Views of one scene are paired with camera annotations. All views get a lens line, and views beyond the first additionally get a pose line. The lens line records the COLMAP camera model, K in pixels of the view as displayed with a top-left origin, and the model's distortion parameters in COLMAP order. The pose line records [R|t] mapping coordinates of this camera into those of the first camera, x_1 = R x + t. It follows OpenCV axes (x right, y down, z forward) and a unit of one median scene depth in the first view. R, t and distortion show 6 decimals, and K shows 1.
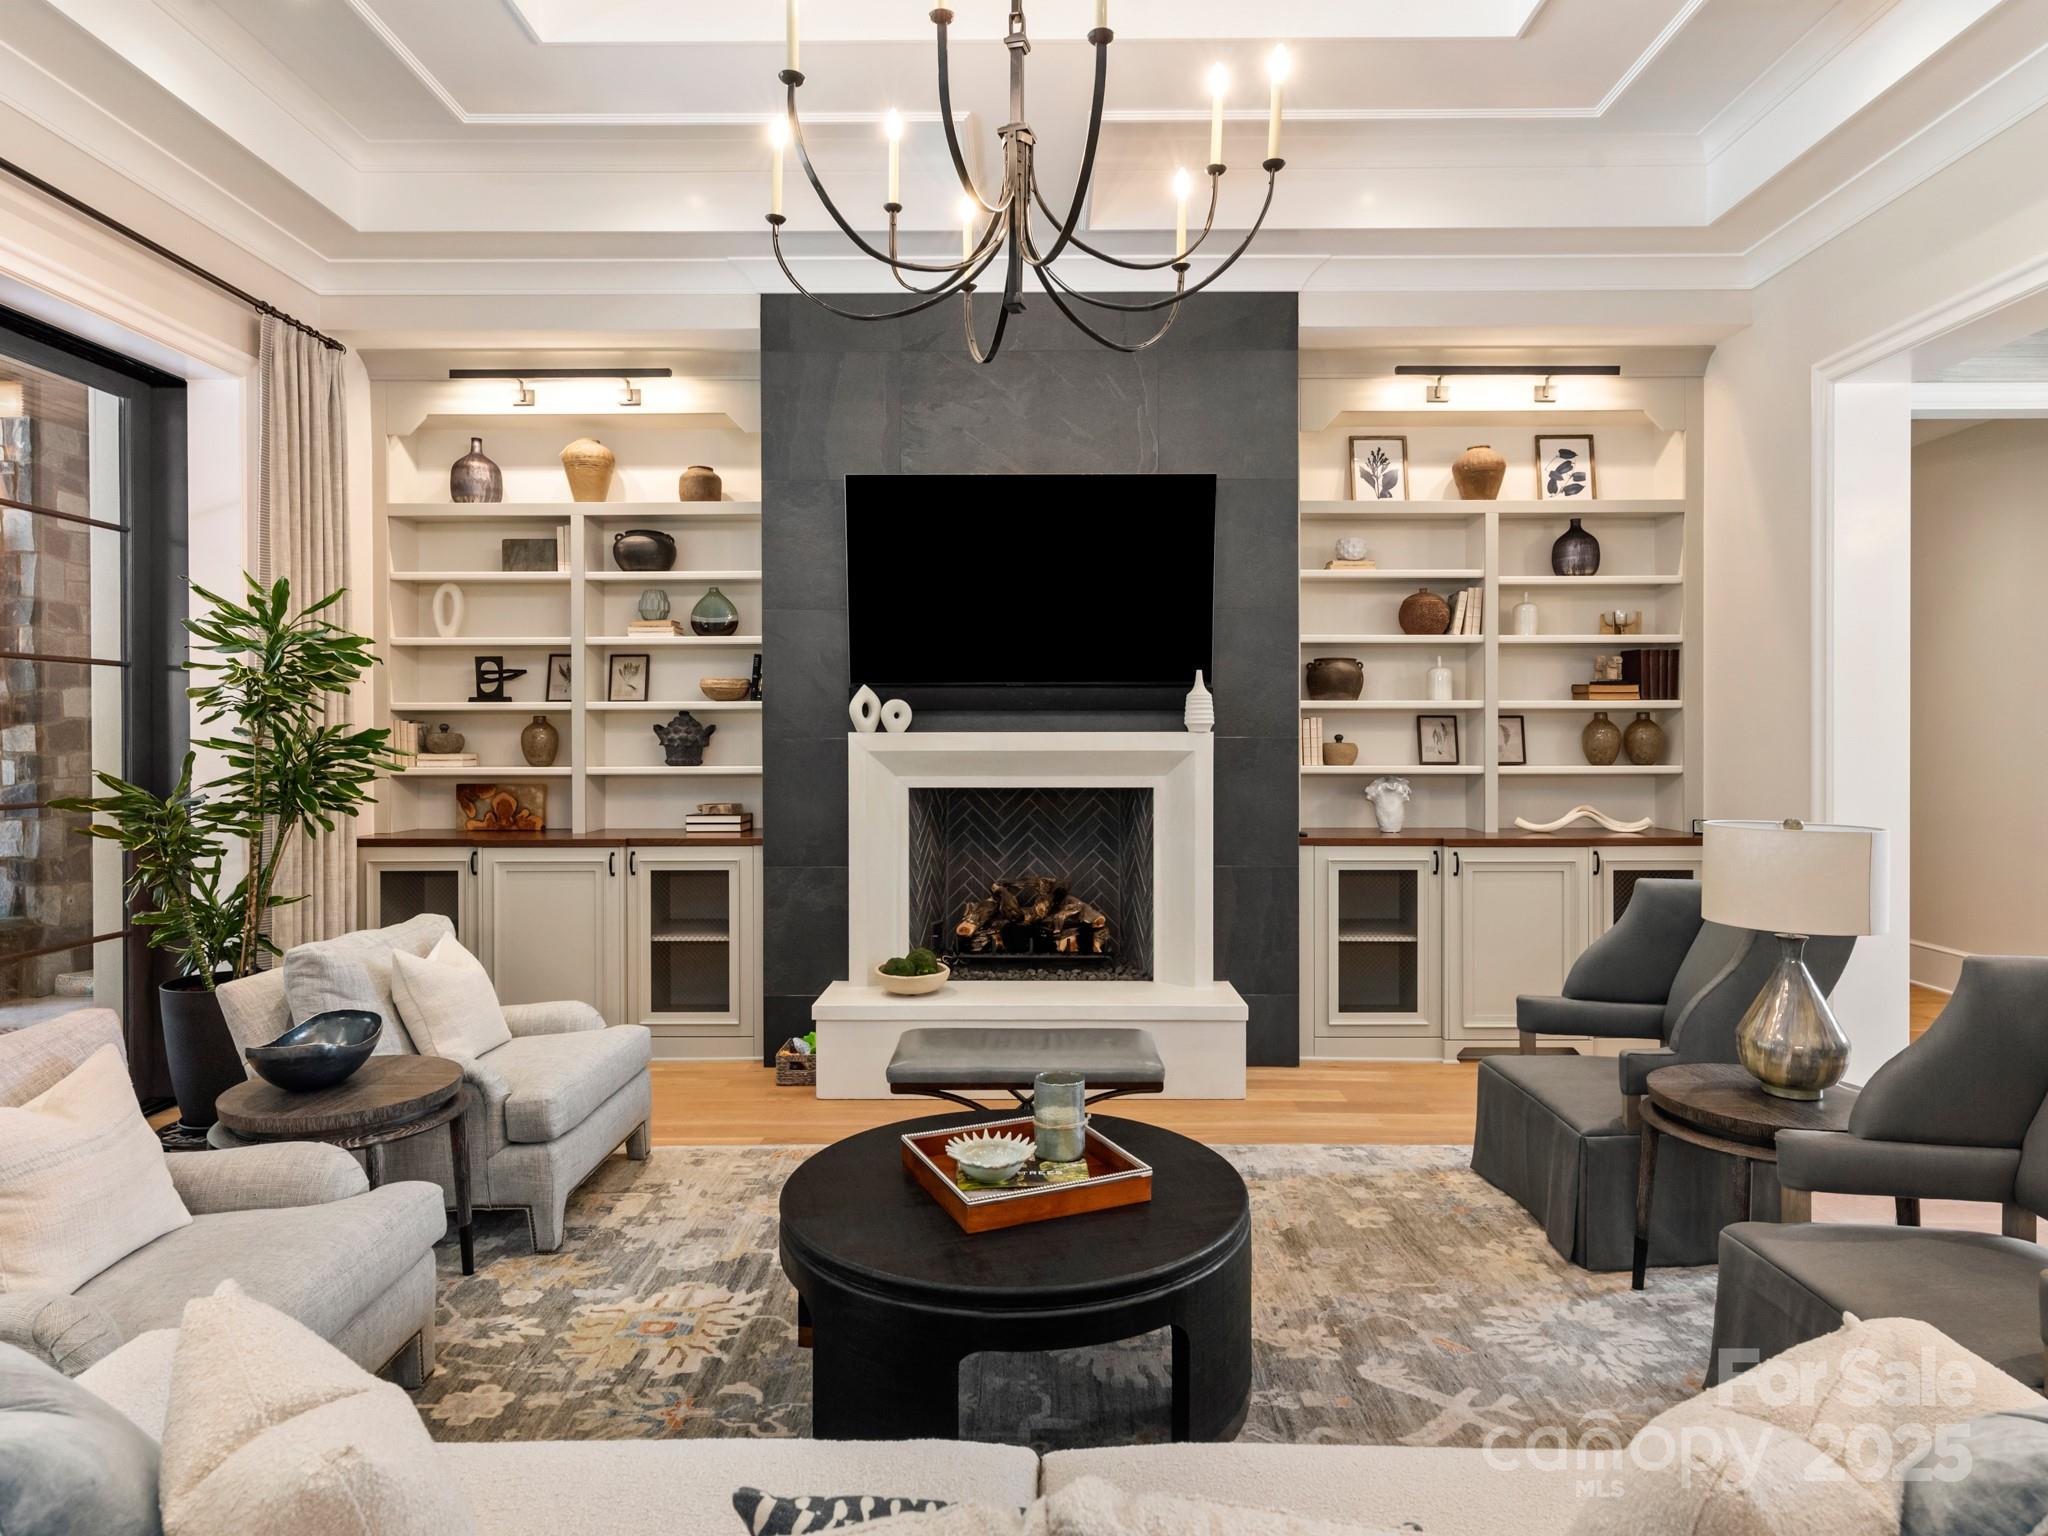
lens RADIAL K [[1174.5, 0, 1051.0], [0, 1174.5, 740.3], [0, 0, 1]] dist [0.003180, -0.000654]
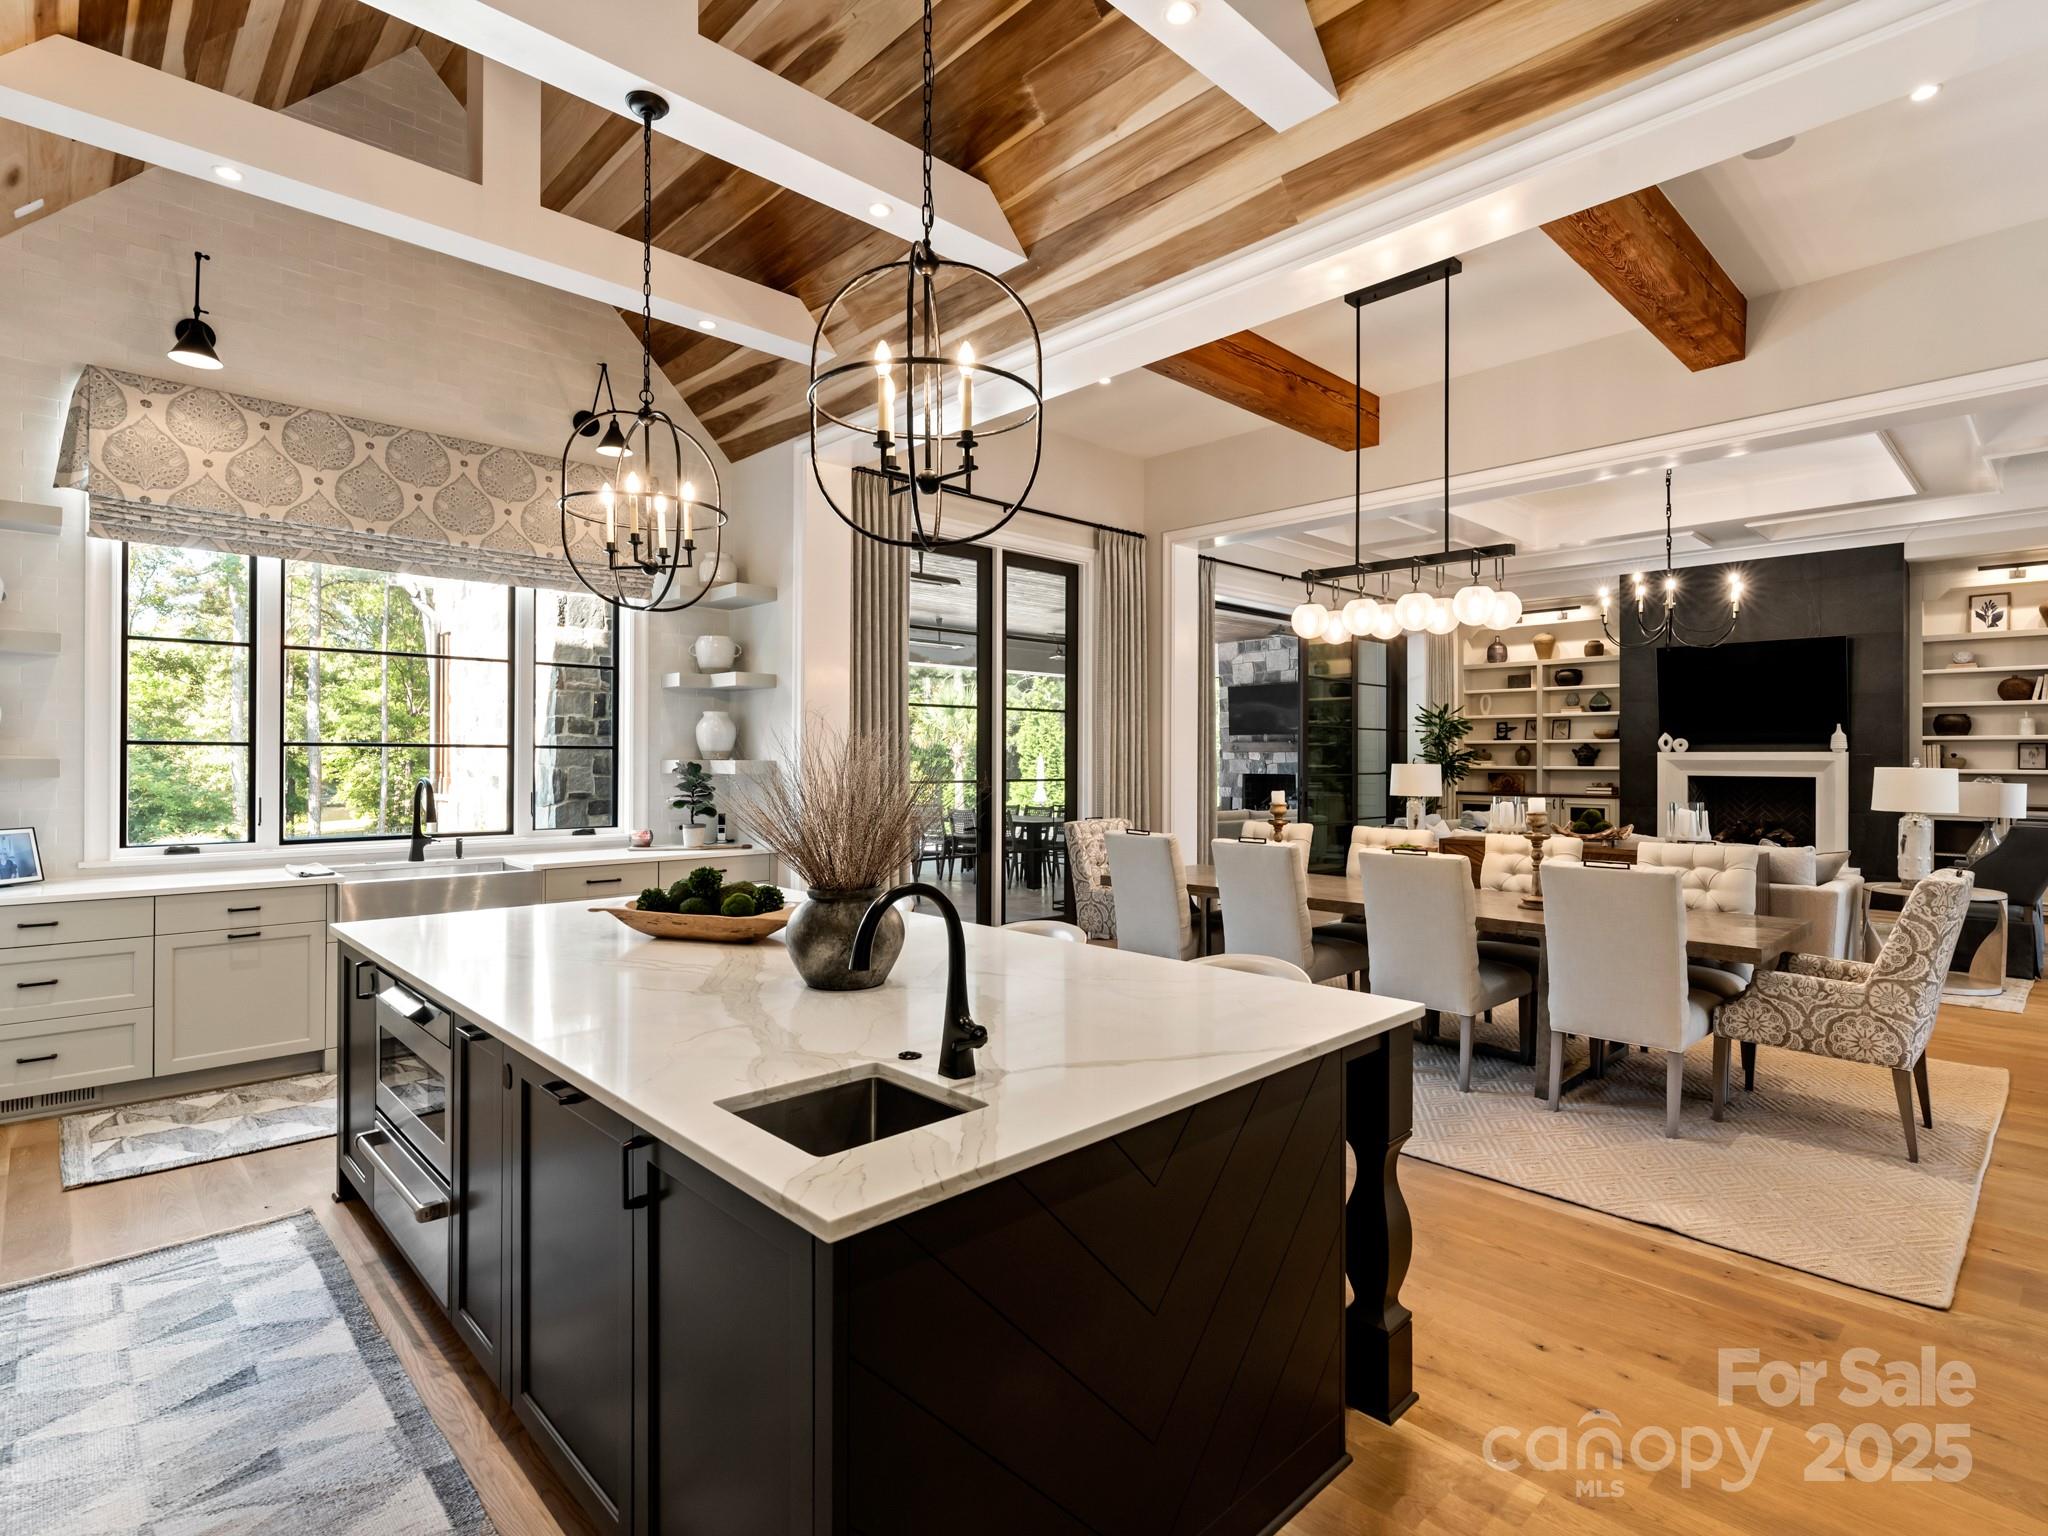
lens RADIAL K [[1024.5, 0, 1030.2], [0, 1024.5, 753.0], [0, 0, 1]] dist [0.006591, 0.001275]
pose [[0.688069, 0.000602, -0.725645, 0.429859], [-0.006745, 0.999962, -0.005566, 0.013970], [0.725613, 0.008724, 0.688047, -1.270507]]
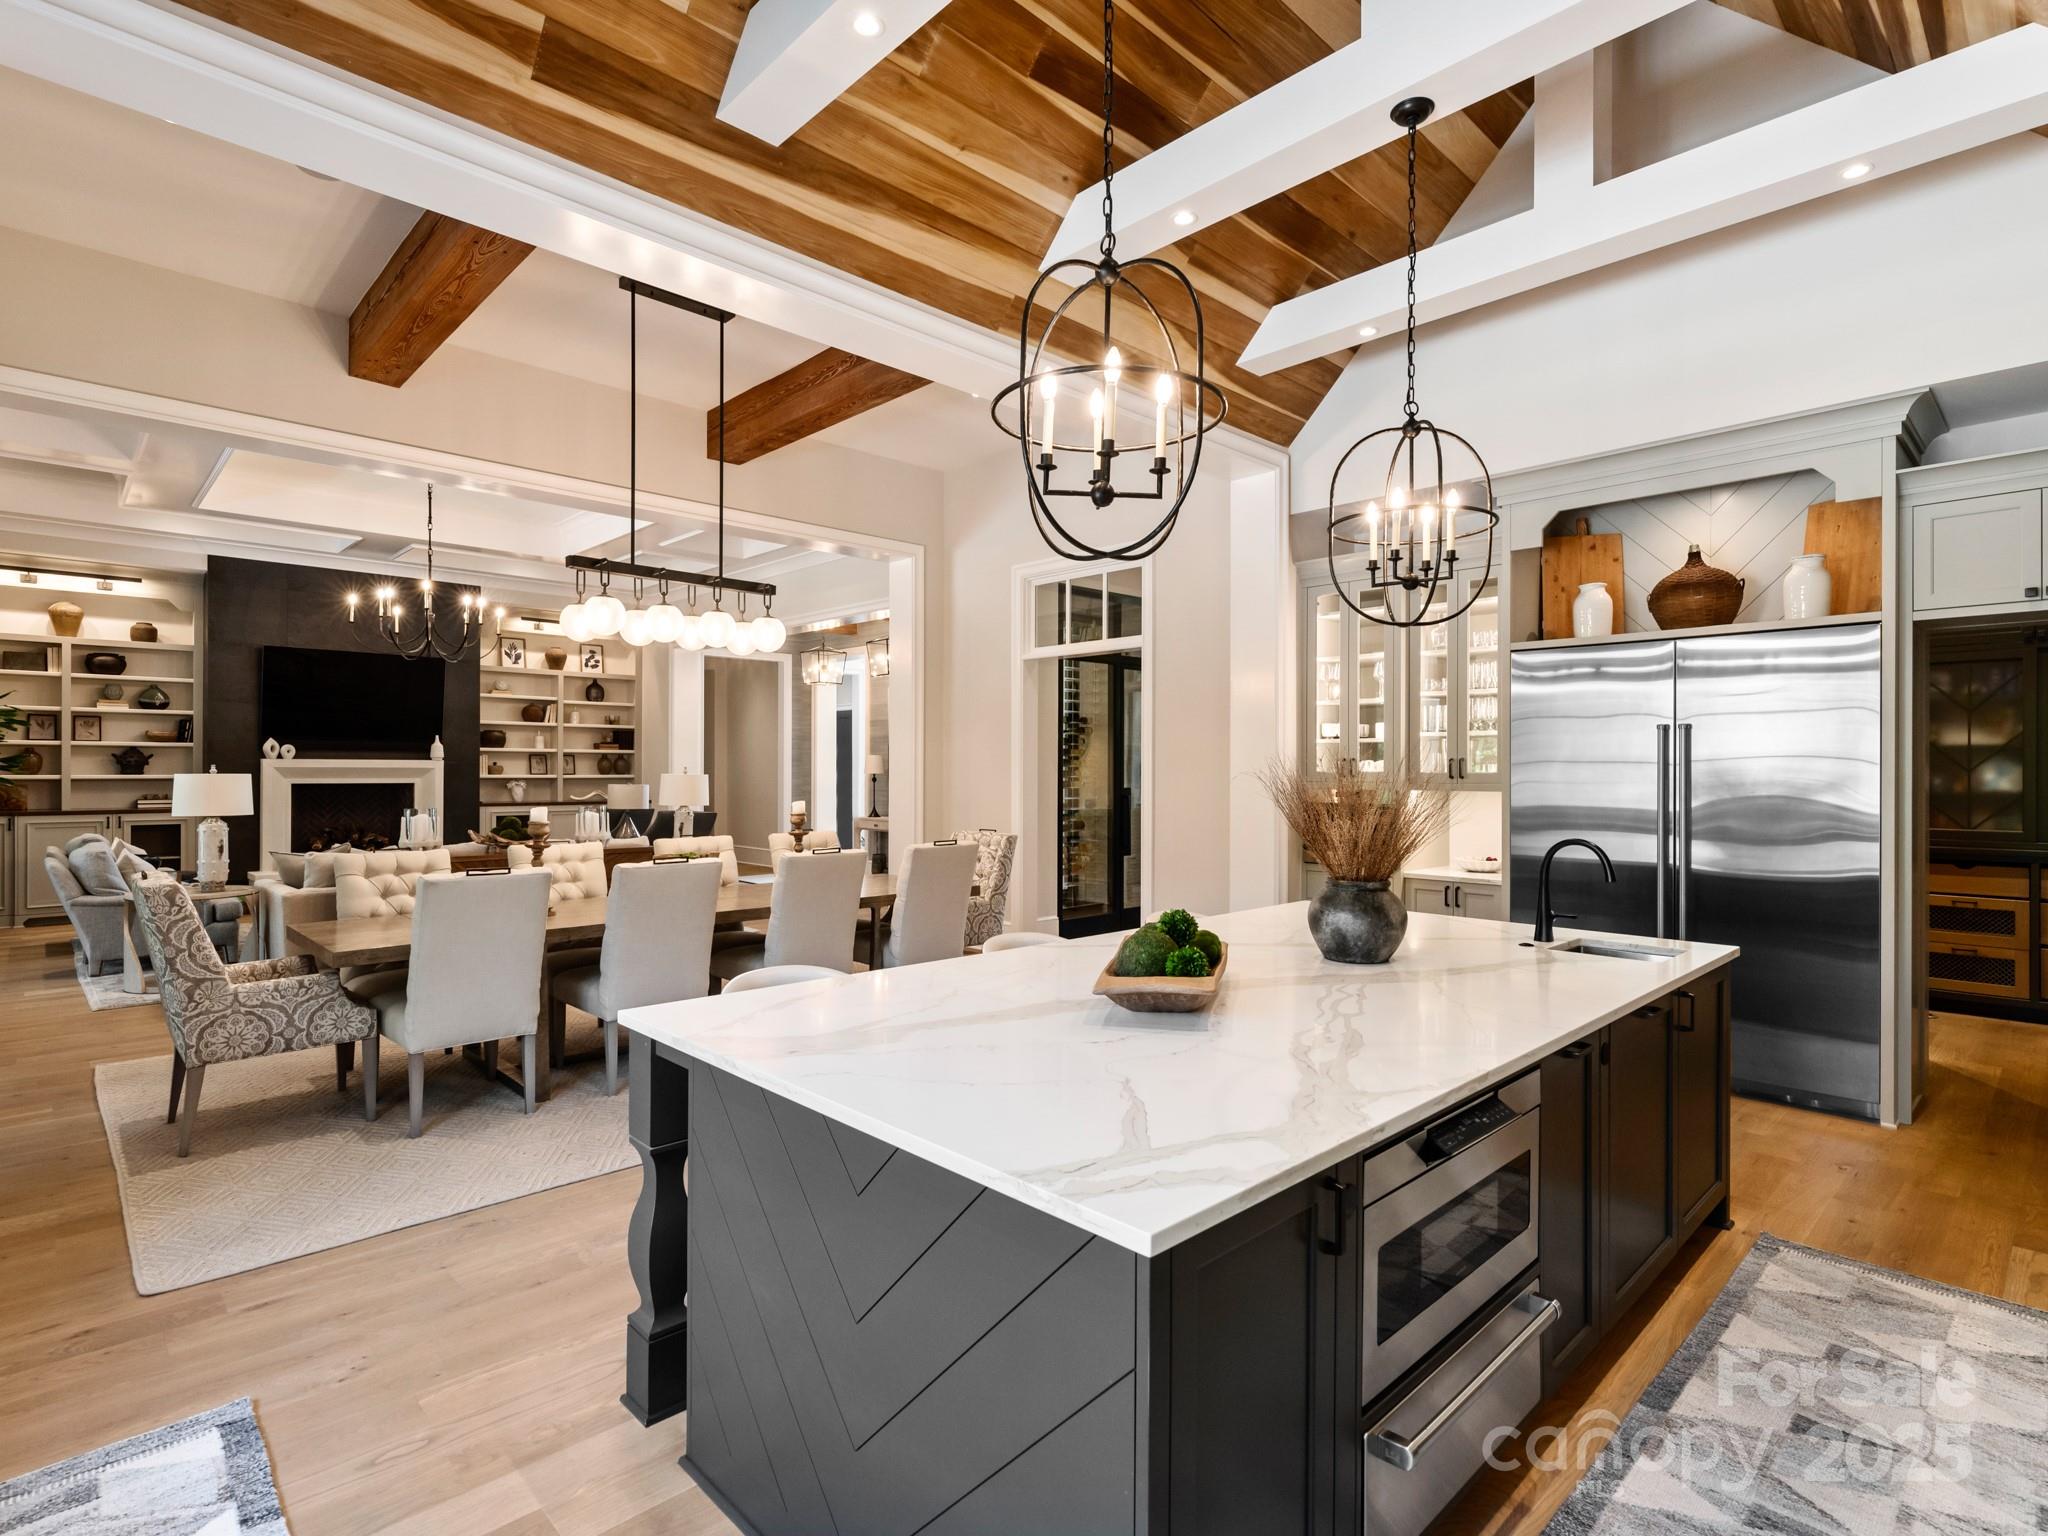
lens RADIAL K [[1024.5, 0, 1023.7], [0, 1024.5, 774.3], [0, 0, 1]] dist [0.006591, 0.001275]
pose [[0.732226, 0.001567, 0.681060, -0.399885], [-0.003404, 0.999993, 0.001358, 0.014006], [-0.681053, -0.003313, 0.732226, -1.296671]]
